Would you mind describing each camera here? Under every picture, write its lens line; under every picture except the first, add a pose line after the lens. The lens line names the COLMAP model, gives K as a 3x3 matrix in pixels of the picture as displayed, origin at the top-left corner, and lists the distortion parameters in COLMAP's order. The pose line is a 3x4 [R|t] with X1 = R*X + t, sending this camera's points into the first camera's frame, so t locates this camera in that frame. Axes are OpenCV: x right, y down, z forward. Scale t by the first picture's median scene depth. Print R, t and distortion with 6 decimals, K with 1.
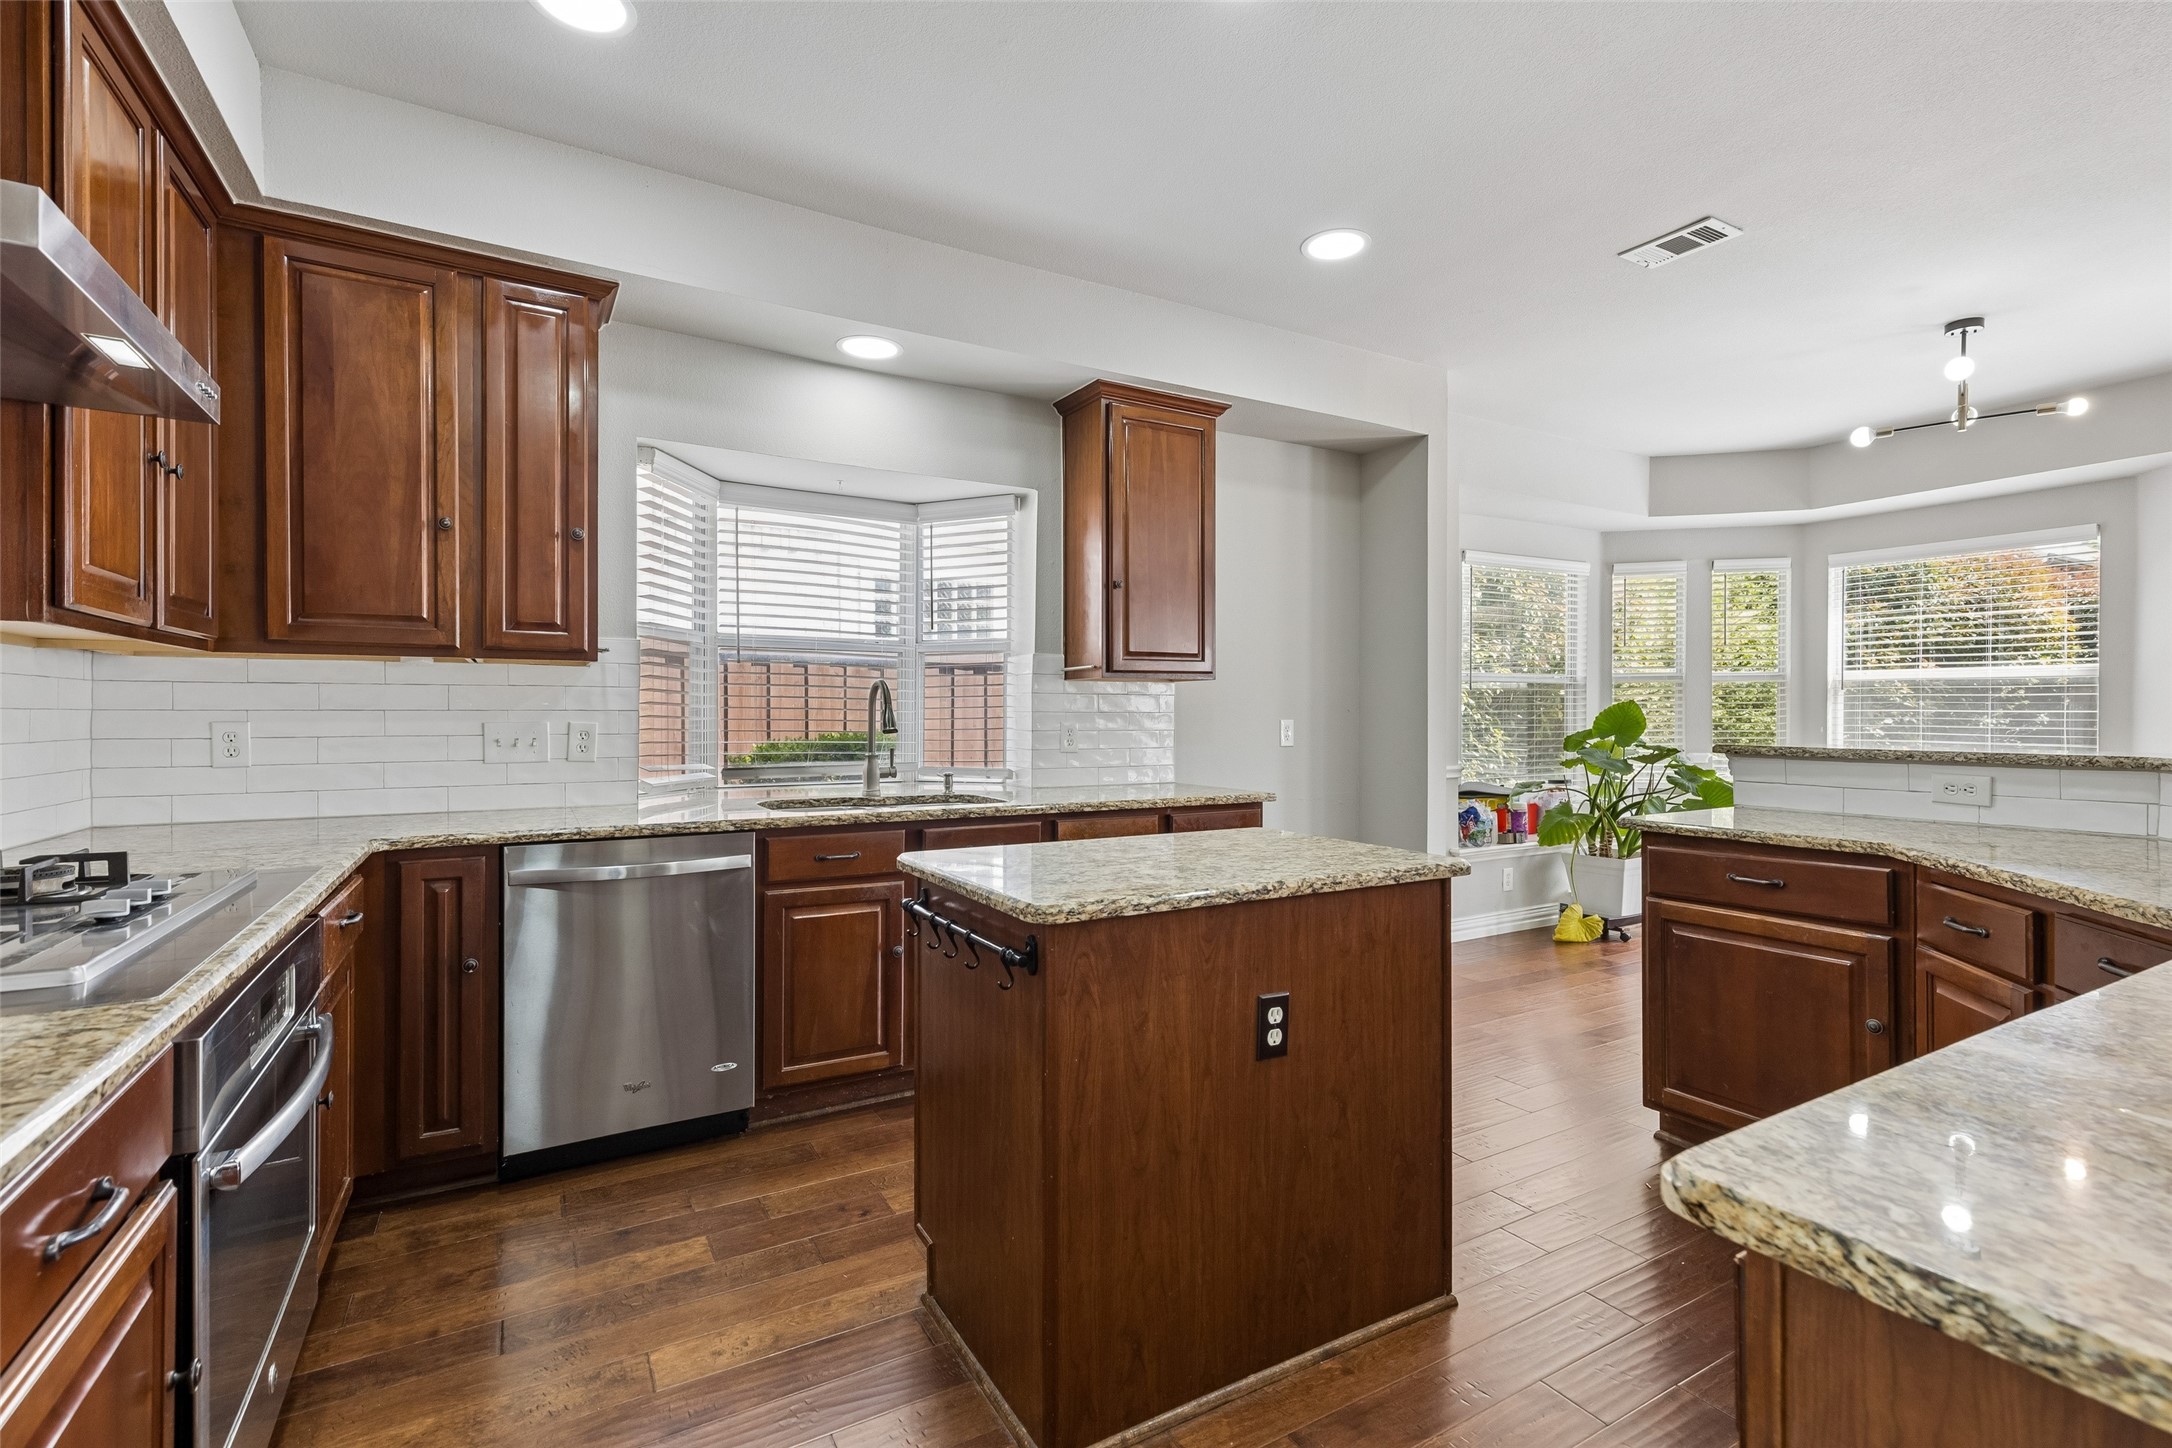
lens RADIAL K [[984.7, 0, 1094.2], [0, 984.7, 709.2], [0, 0, 1]] dist [0.011088, -0.000418]
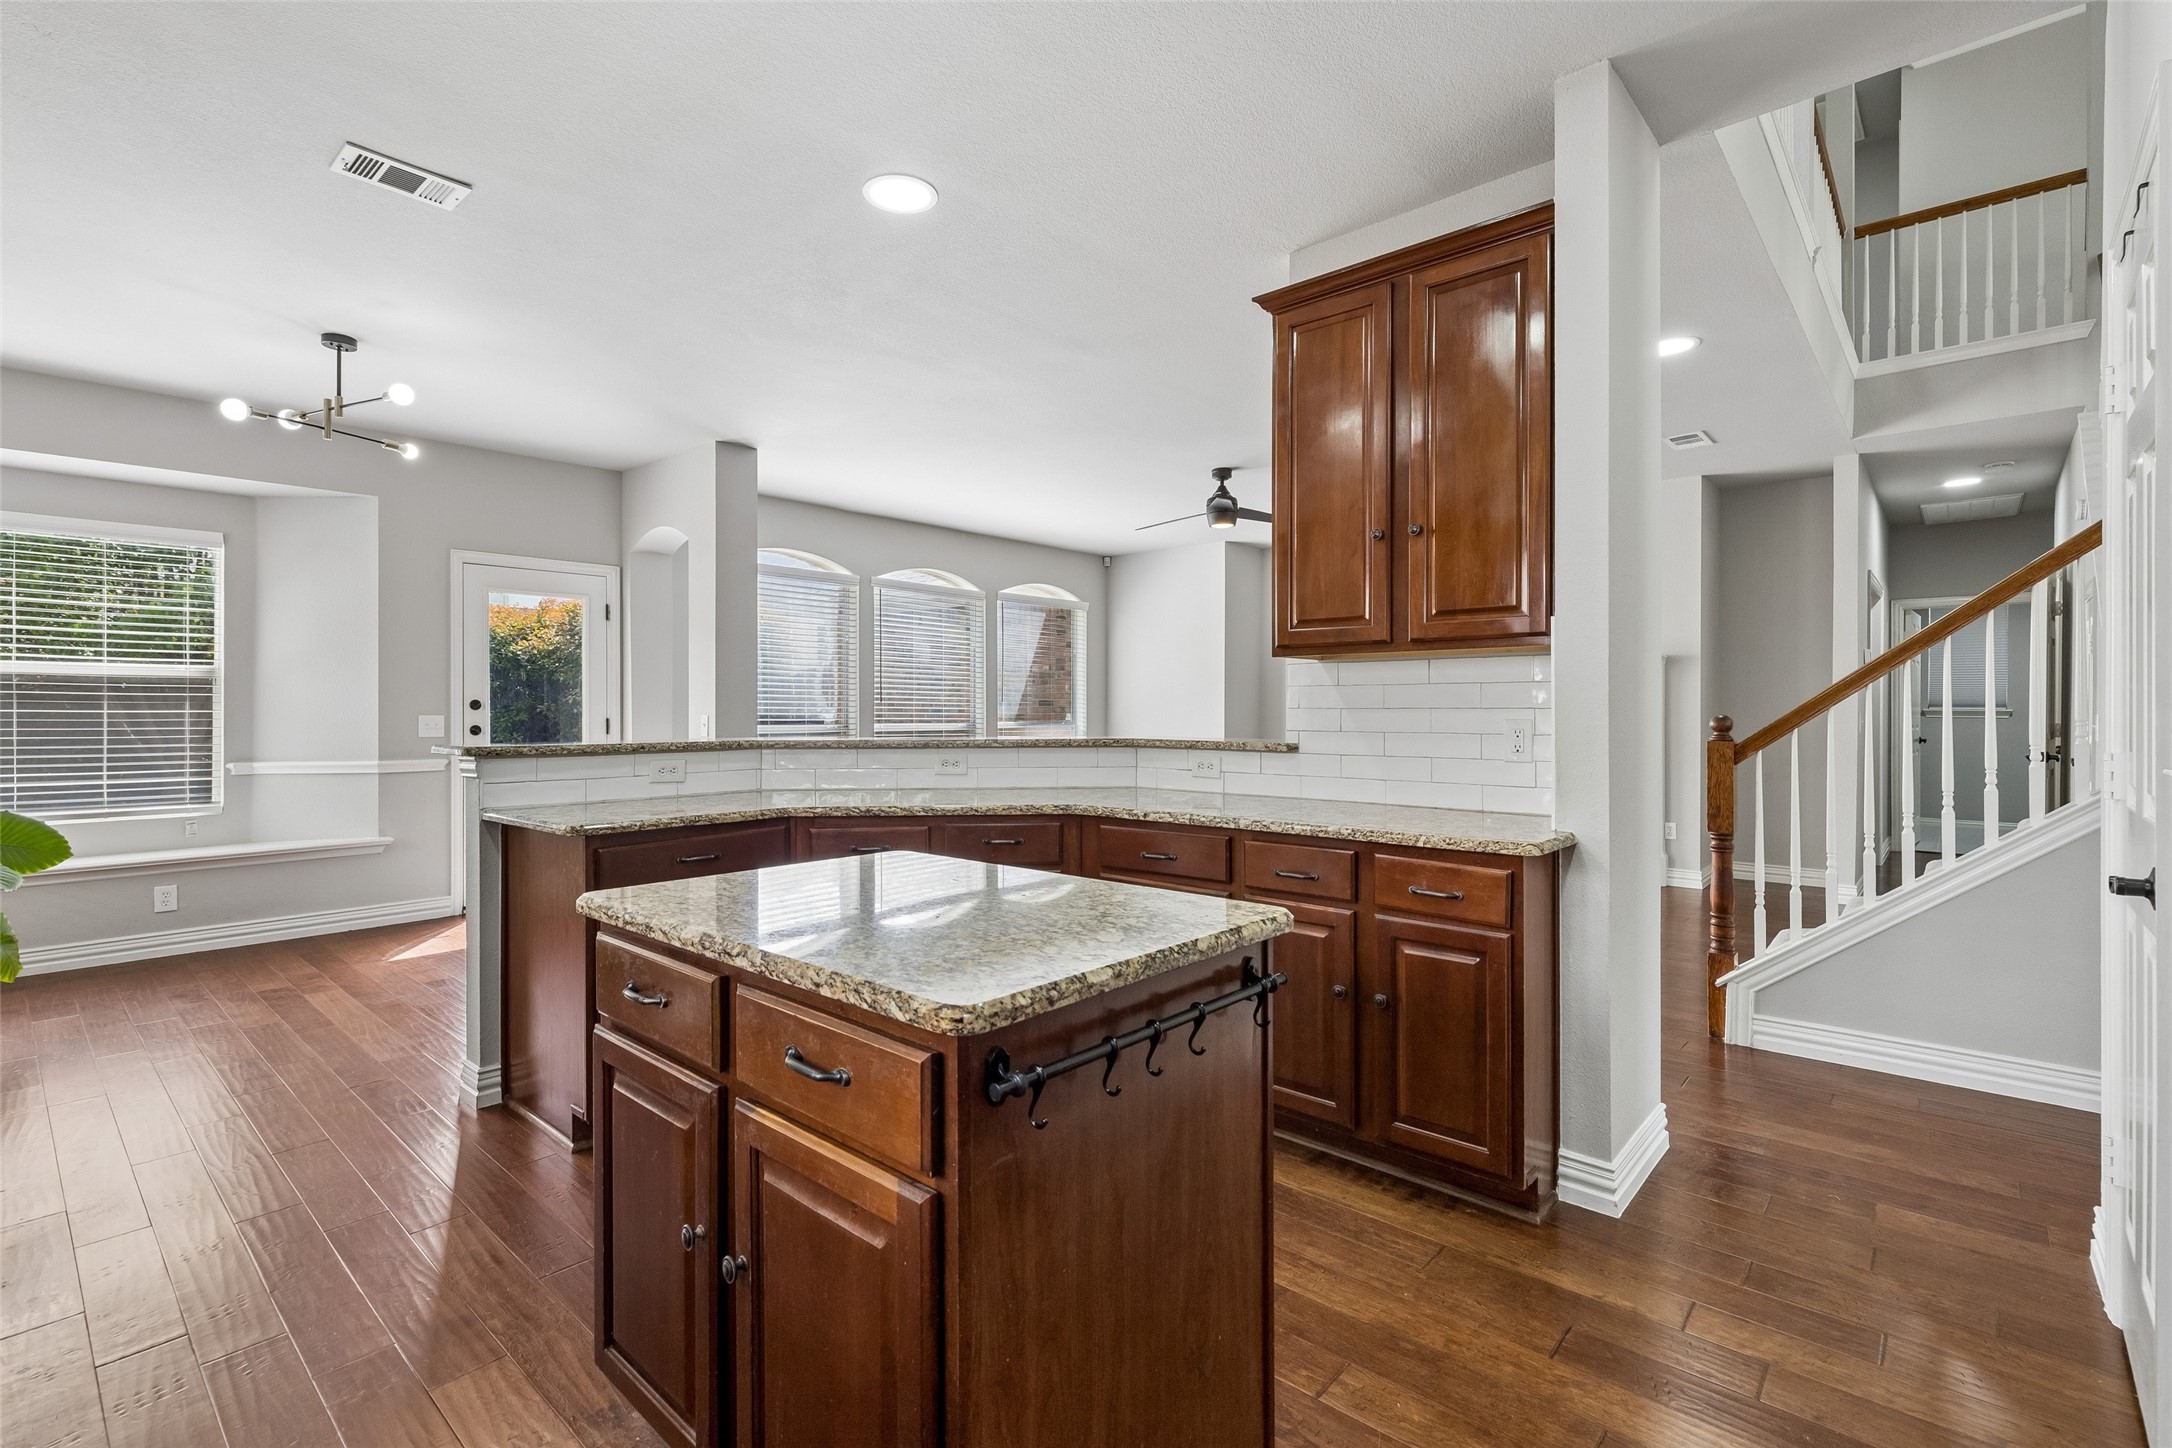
lens RADIAL K [[984.7, 0, 1094.2], [0, 984.7, 709.2], [0, 0, 1]] dist [0.011088, -0.000418]
pose [[-0.309936, 0.001594, 0.950756, -0.364138], [-0.001087, 0.999997, -0.002031, 0.000914], [-0.950757, -0.001664, -0.309934, 0.584044]]
